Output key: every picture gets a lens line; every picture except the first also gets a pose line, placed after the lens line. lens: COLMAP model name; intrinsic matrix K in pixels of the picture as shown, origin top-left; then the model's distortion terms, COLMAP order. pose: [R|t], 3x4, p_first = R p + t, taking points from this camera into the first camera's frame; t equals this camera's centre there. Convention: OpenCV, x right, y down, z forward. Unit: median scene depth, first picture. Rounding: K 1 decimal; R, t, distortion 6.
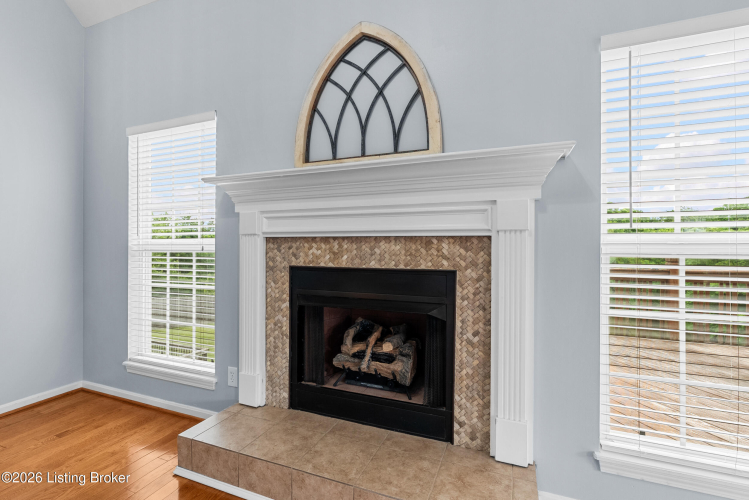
lens RADIAL K [[343.7, 0, 373.6], [0, 343.7, 251.7], [0, 0, 1]] dist [-0.003242, 0.002137]
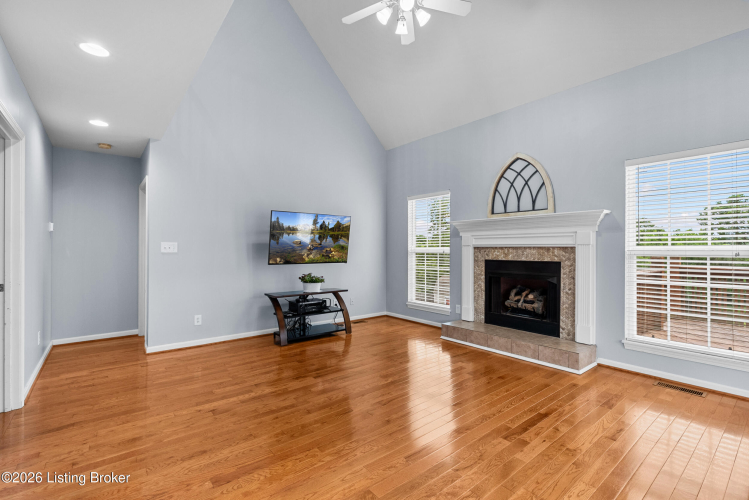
lens RADIAL K [[343.7, 0, 377.3], [0, 343.7, 250.8], [0, 0, 1]] dist [-0.003242, 0.002137]
pose [[0.874084, -0.002633, -0.485768, 0.253362], [0.002557, 0.999996, -0.000818, -0.017174], [0.485768, -0.000527, 0.874087, -1.420174]]
